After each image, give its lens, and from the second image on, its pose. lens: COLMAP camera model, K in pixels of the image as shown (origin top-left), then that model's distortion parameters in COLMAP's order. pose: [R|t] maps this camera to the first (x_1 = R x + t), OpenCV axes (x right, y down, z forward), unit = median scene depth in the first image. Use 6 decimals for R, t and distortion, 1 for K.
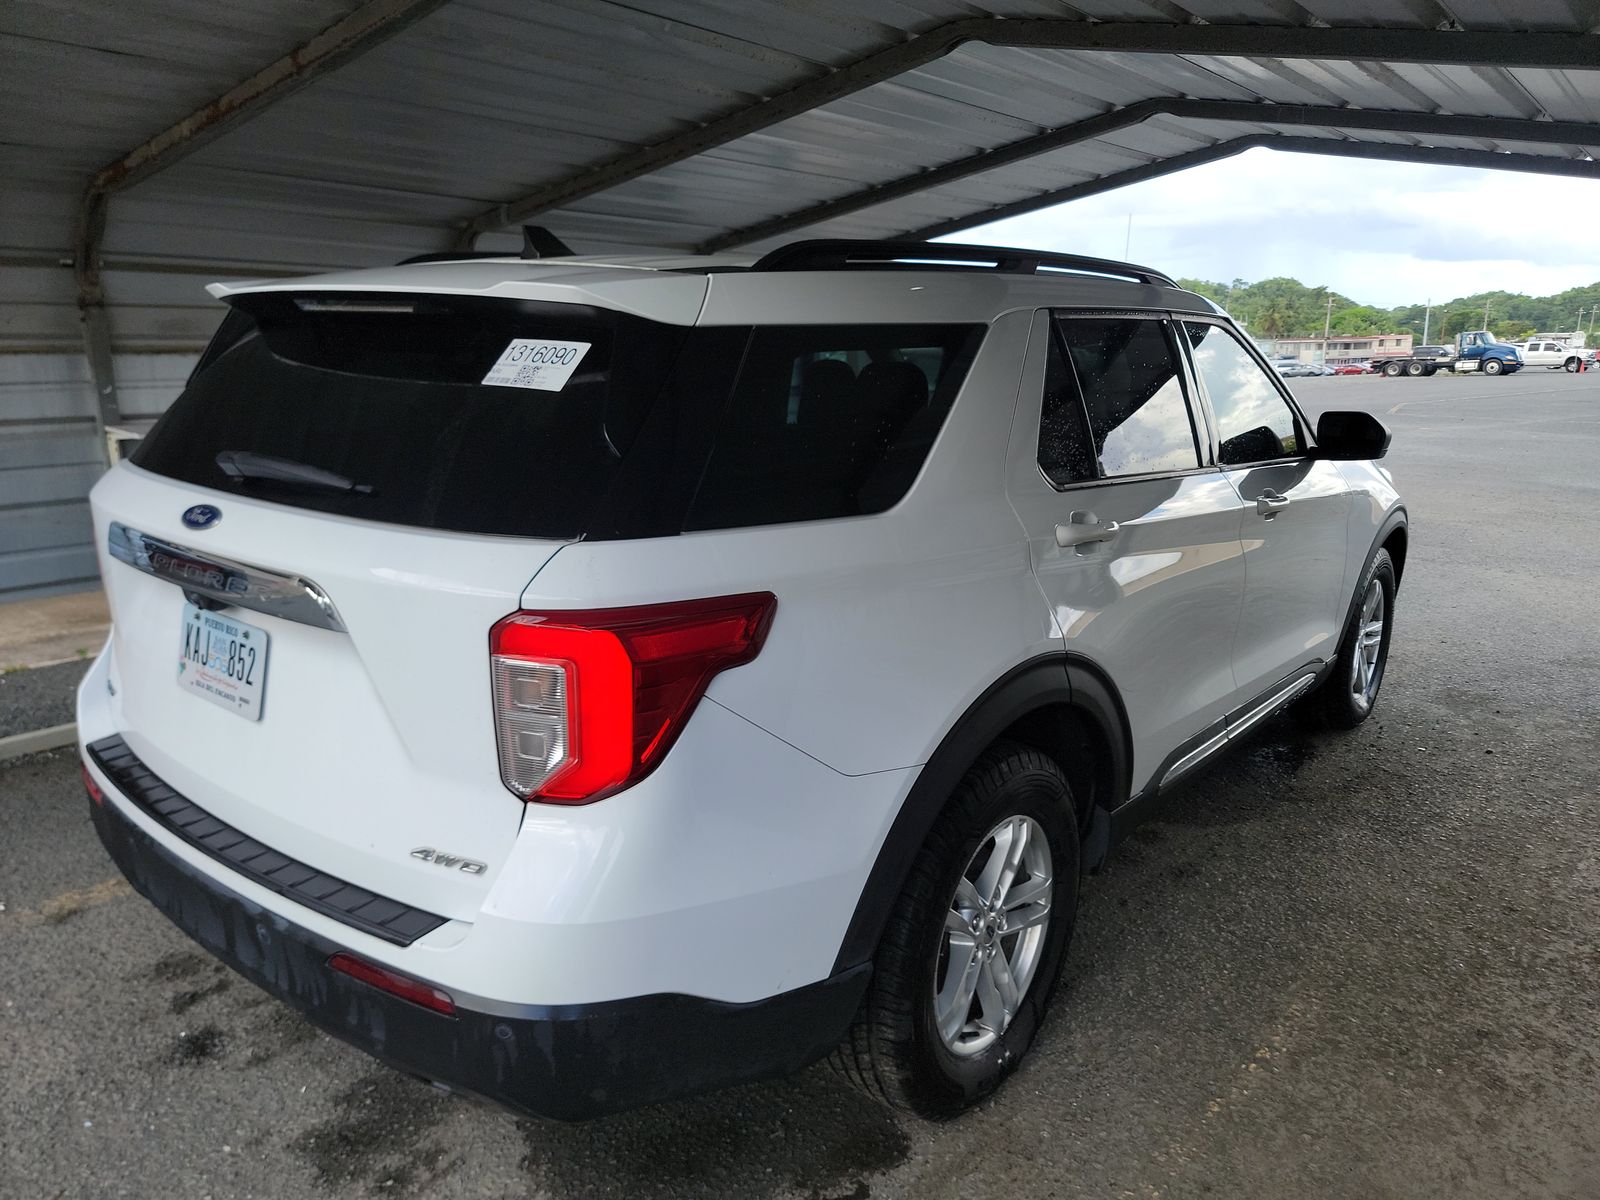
lens RADIAL K [[1130.0, 0, 801.1], [0, 1130.0, 616.1], [0, 0, 1]] dist [0.046182, -0.016511]
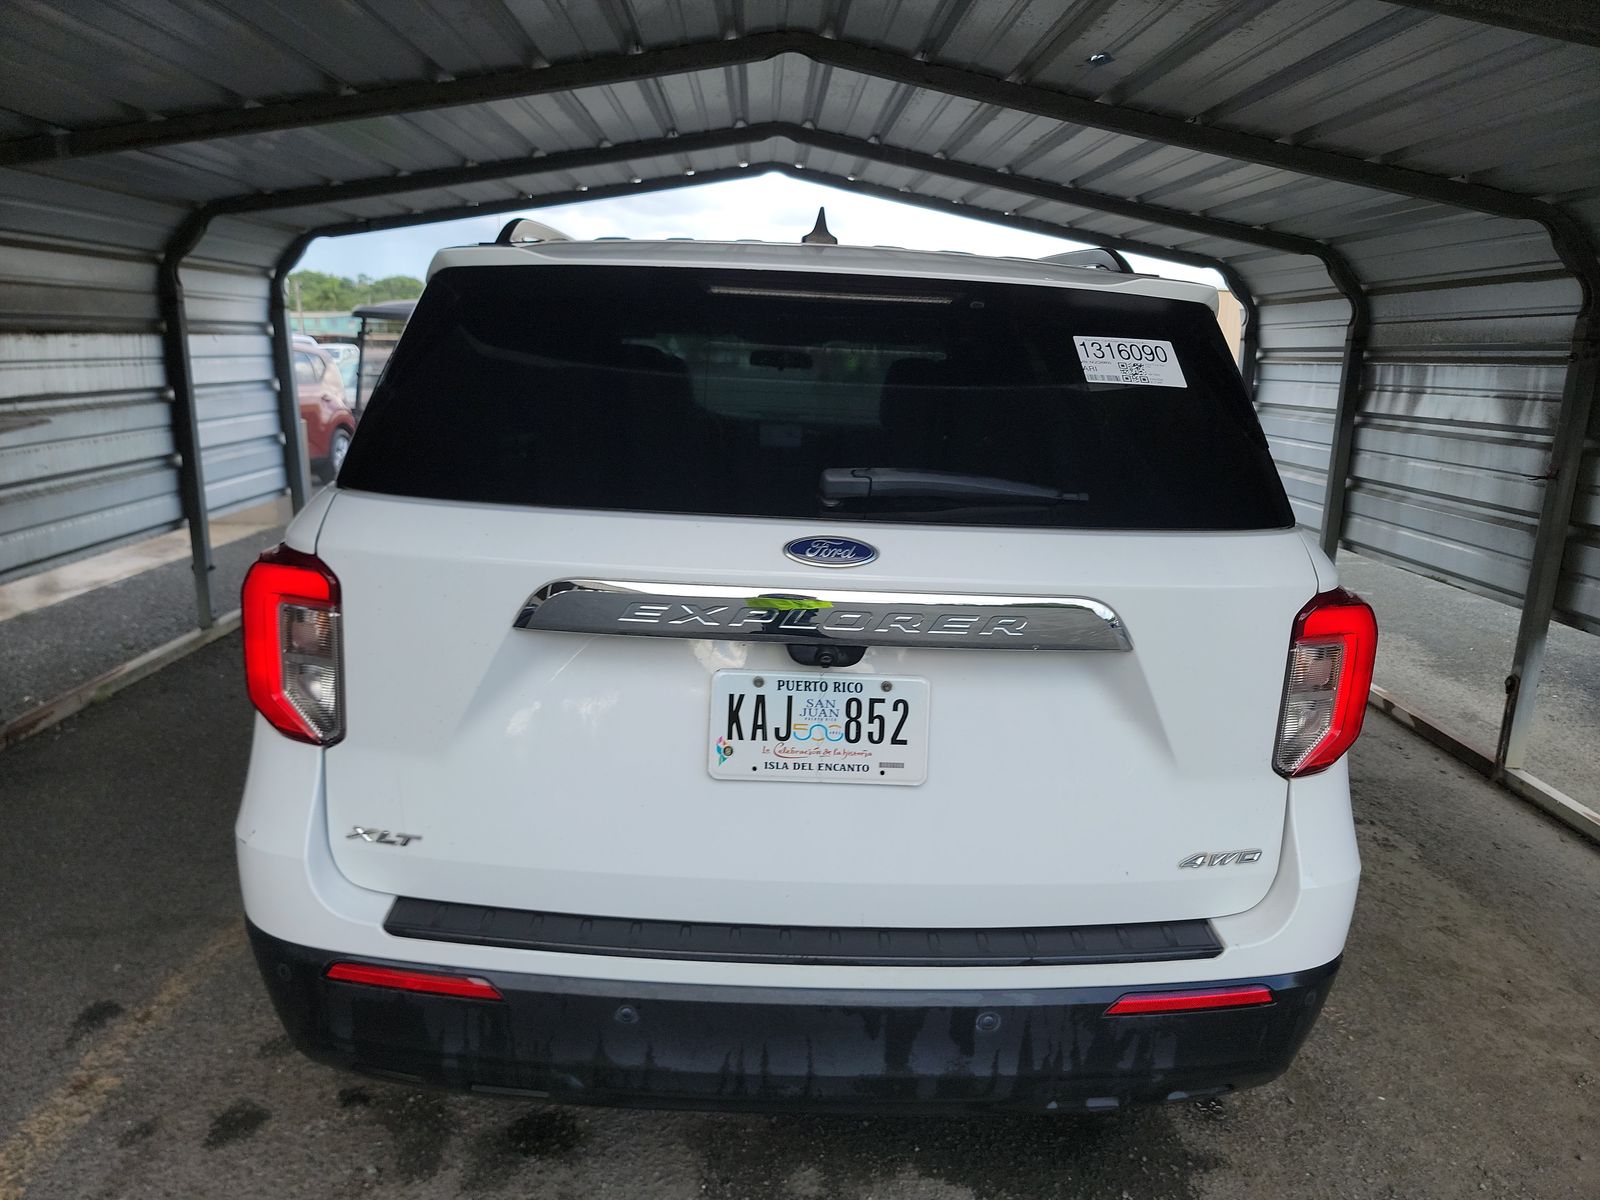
lens RADIAL K [[1130.0, 0, 796.9], [0, 1130.0, 605.4], [0, 0, 1]] dist [0.046182, -0.016511]
pose [[0.759543, -0.132509, 0.636817, -1.042486], [0.135279, 0.989803, 0.044609, -0.086998], [-0.636234, 0.052265, 0.769724, 0.397183]]
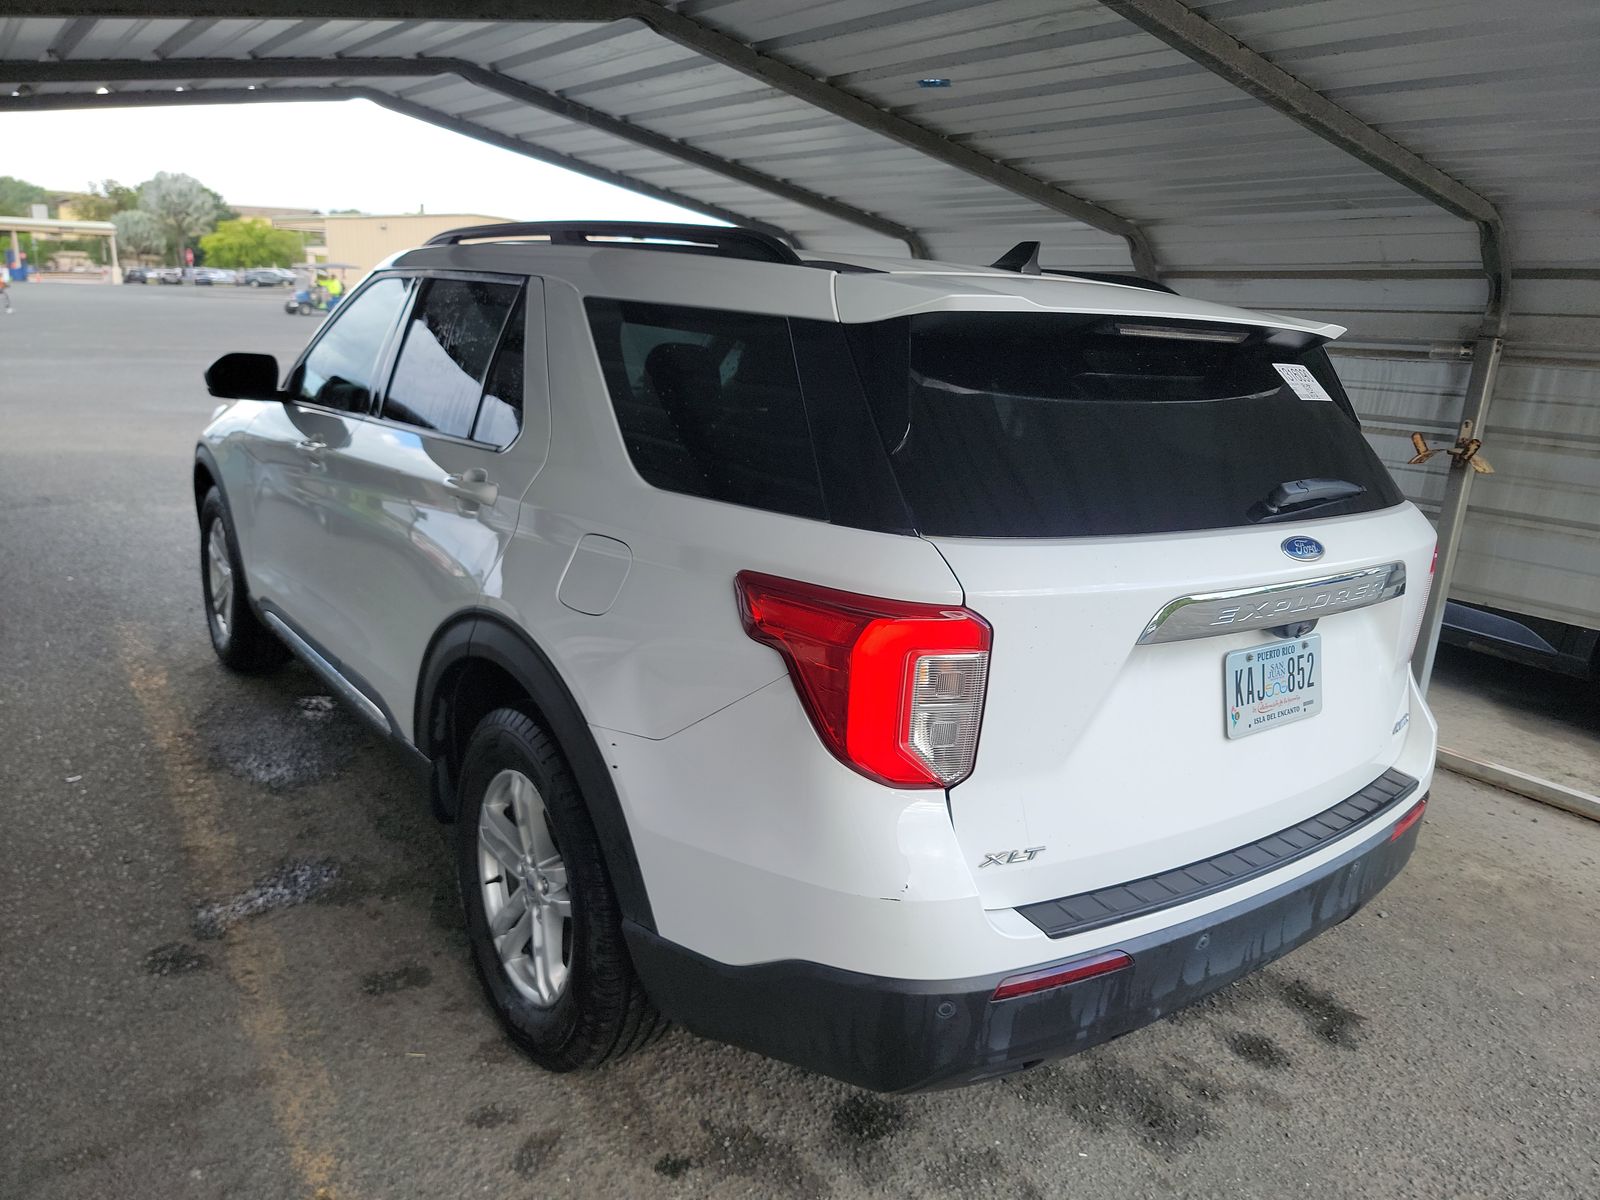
lens RADIAL K [[1130.0, 0, 797.8], [0, 1130.0, 590.1], [0, 0, 1]] dist [0.046182, -0.016511]
pose [[0.235144, -0.237443, 0.942512, -1.602643], [0.178823, 0.963717, 0.198171, -0.335132], [-0.955369, 0.121944, 0.269073, 1.151251]]
